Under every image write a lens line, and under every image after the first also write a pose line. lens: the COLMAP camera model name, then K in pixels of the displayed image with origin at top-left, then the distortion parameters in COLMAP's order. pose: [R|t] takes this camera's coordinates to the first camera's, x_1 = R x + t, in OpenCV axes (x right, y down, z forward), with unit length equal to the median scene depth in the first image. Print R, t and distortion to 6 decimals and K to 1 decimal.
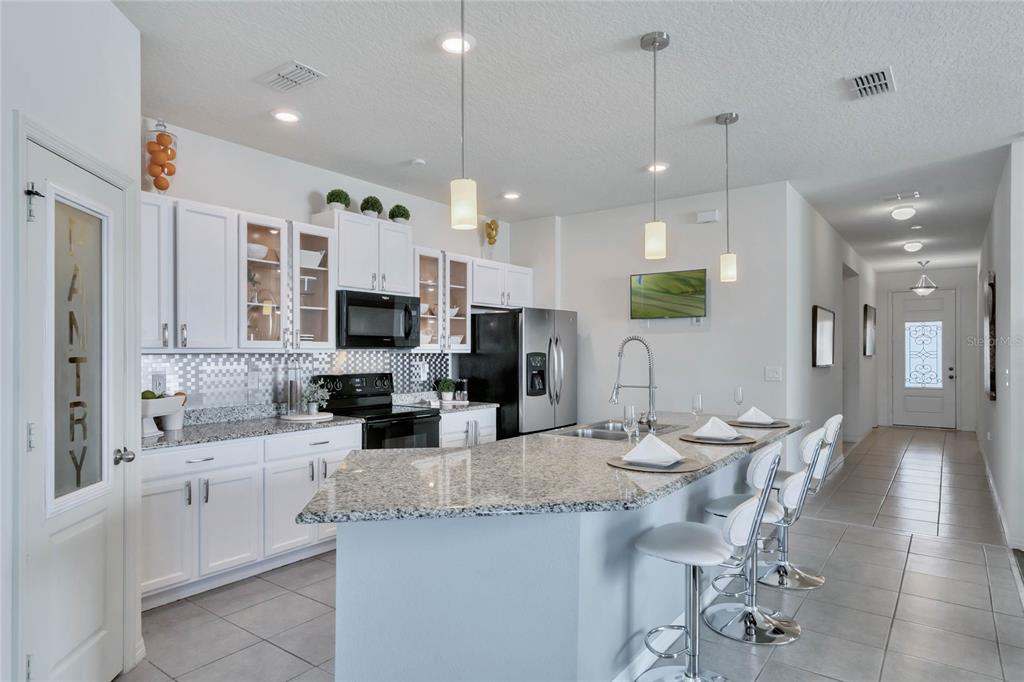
lens RADIAL K [[590.5, 0, 495.9], [0, 590.5, 354.4], [0, 0, 1]] dist [-0.001642, -0.000218]
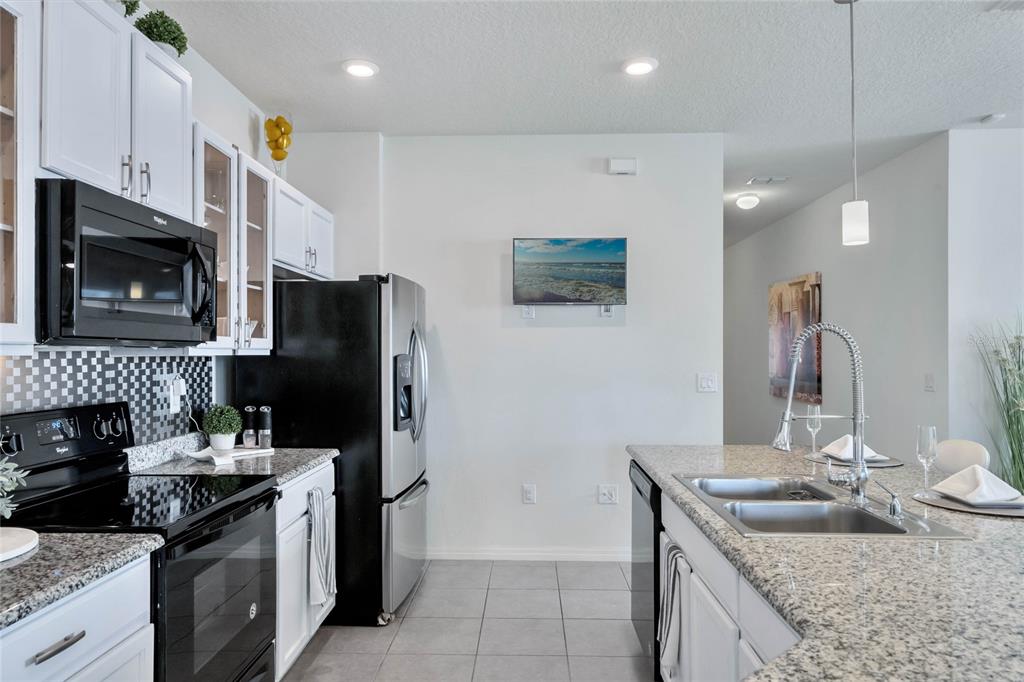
lens RADIAL K [[676.2, 0, 538.5], [0, 676.2, 356.0], [0, 0, 1]] dist [0.002880, 0.000256]
pose [[0.811891, -0.001933, 0.583807, -0.224831], [0.002809, 0.999996, -0.000596, -0.001026], [-0.583803, 0.002124, 0.811893, 0.421435]]
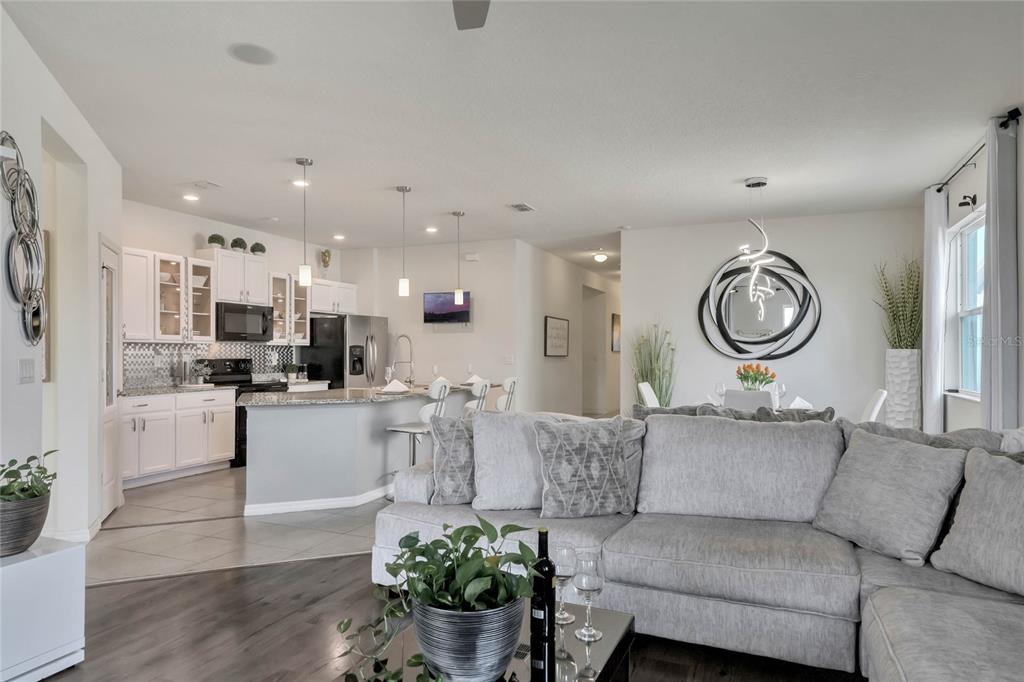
lens RADIAL K [[590.5, 0, 495.9], [0, 590.5, 354.4], [0, 0, 1]] dist [-0.001642, -0.000218]
pose [[0.966371, 0.001431, 0.257147, 0.027880], [-0.001820, 0.999998, 0.001272, 0.018222], [-0.257144, -0.001697, 0.966372, -0.540517]]
